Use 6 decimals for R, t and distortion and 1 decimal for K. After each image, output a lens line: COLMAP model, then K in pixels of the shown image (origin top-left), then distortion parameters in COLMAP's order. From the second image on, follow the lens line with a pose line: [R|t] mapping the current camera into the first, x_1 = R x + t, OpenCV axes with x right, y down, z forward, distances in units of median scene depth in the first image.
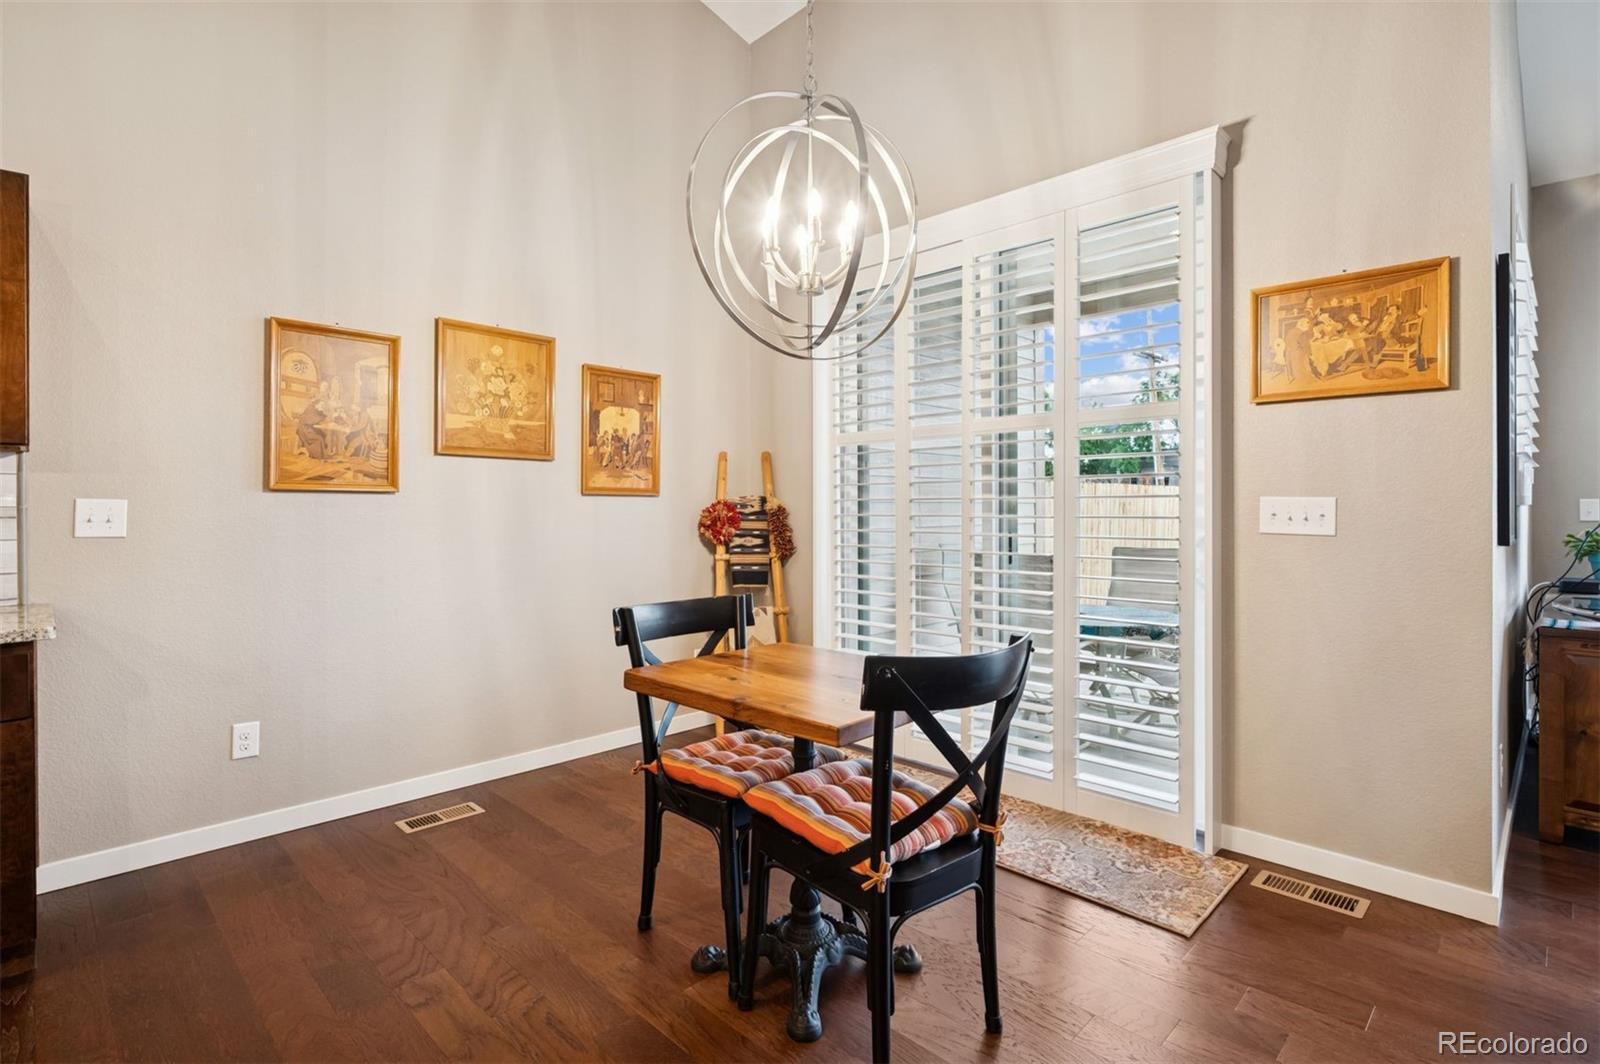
lens RADIAL K [[783.9, 0, 800.3], [0, 783.9, 519.3], [0, 0, 1]] dist [-0.001818, 0.000332]
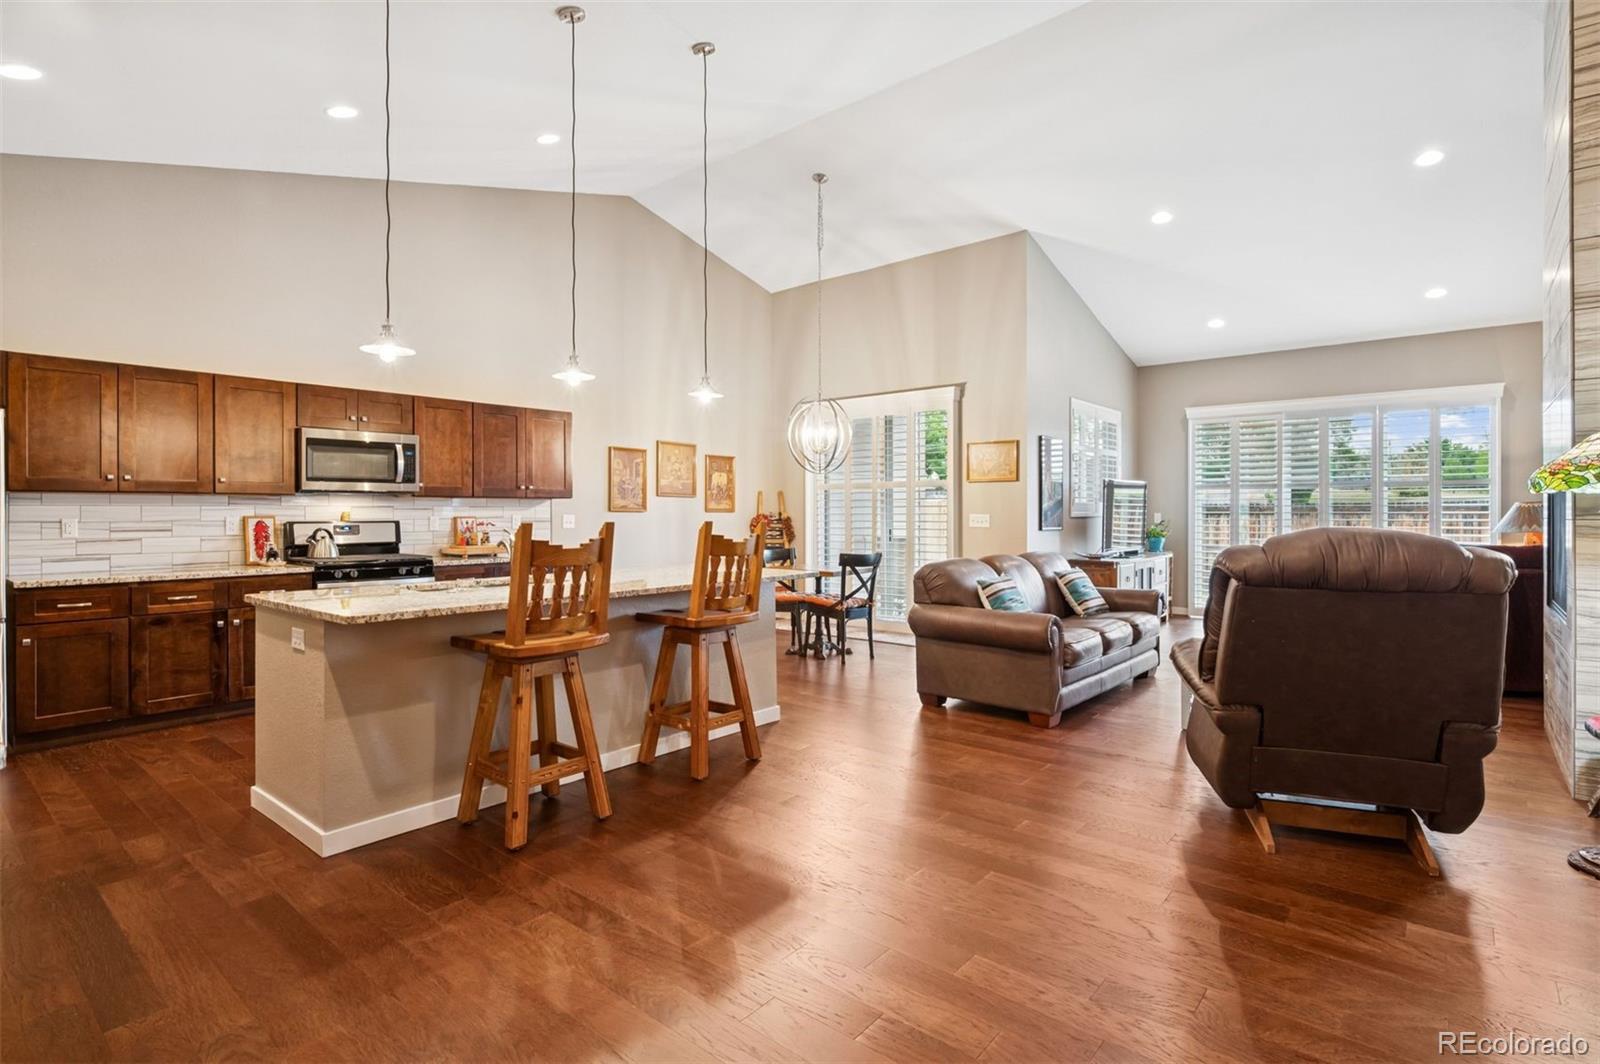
lens RADIAL K [[783.9, 0, 802.2], [0, 783.9, 524.0], [0, 0, 1]] dist [-0.001818, 0.000332]
pose [[0.996390, -0.000587, 0.084894, -0.219868], [0.000821, 0.999996, -0.002715, 0.011764], [-0.084892, 0.002775, 0.996386, -1.472471]]
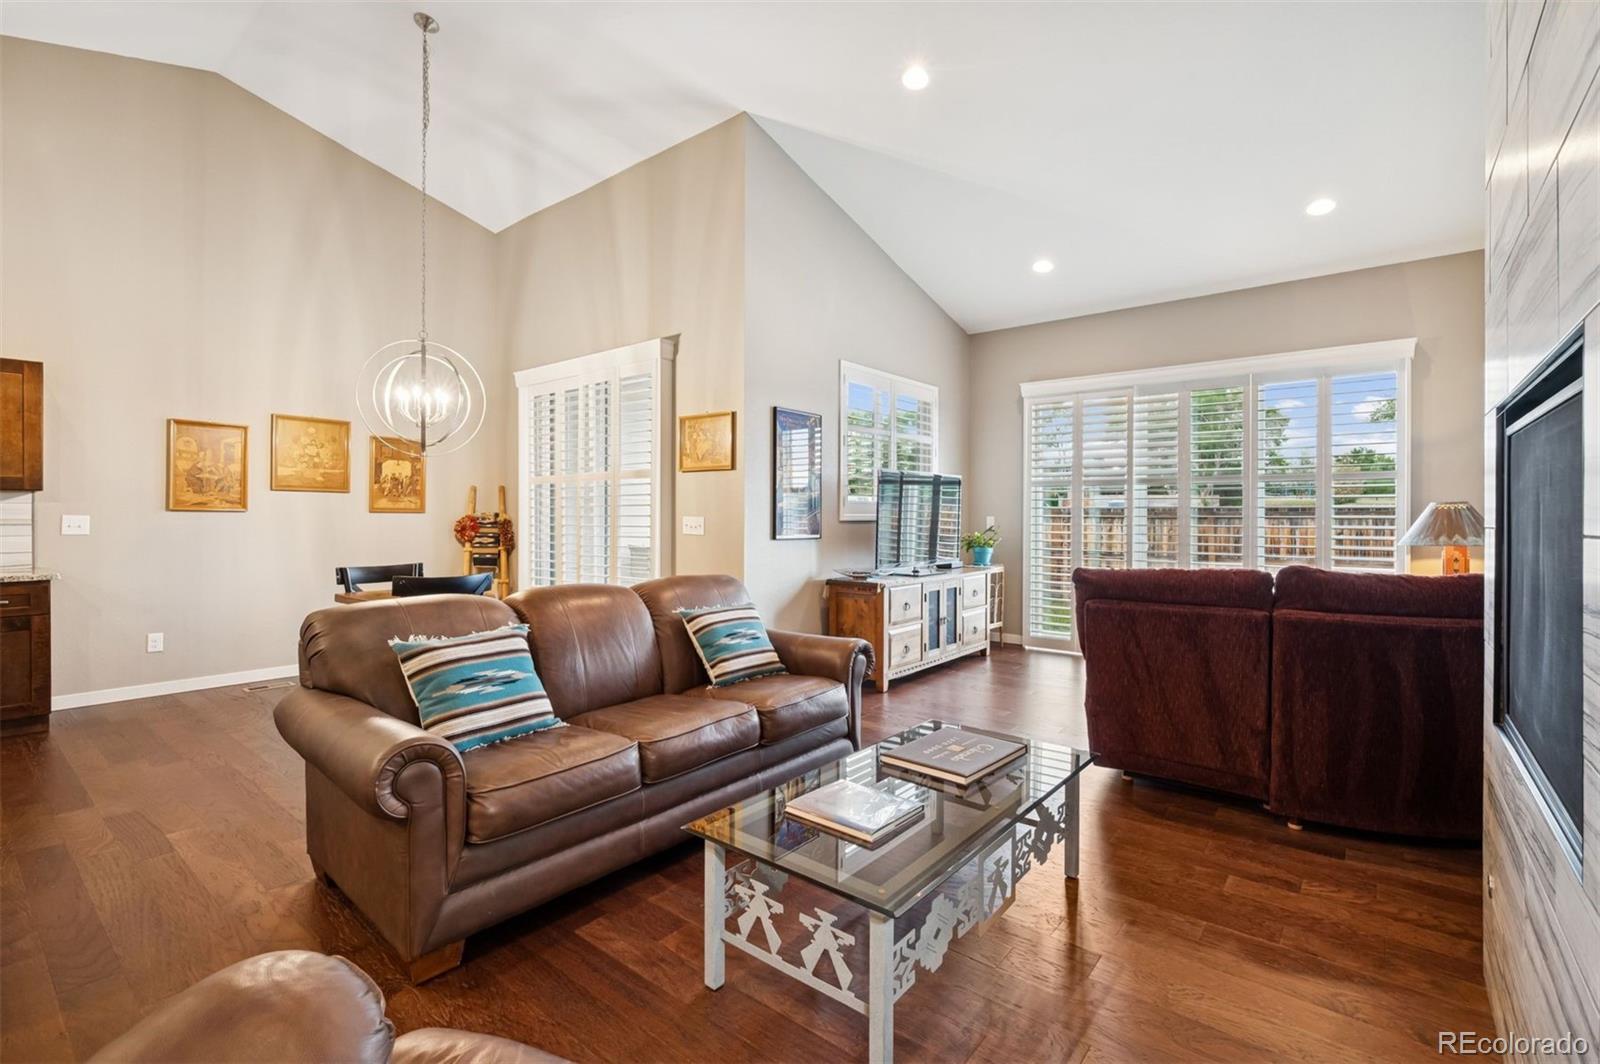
lens RADIAL K [[722.4, 0, 795.7], [0, 722.4, 528.4], [0, 0, 1]] dist [-0.004011, 0.000179]
pose [[0.994960, 0.002906, 0.100232, 0.559319], [-0.002921, 0.999996, 0.000006, 0.001611], [-0.100232, -0.000298, 0.994964, -0.754974]]
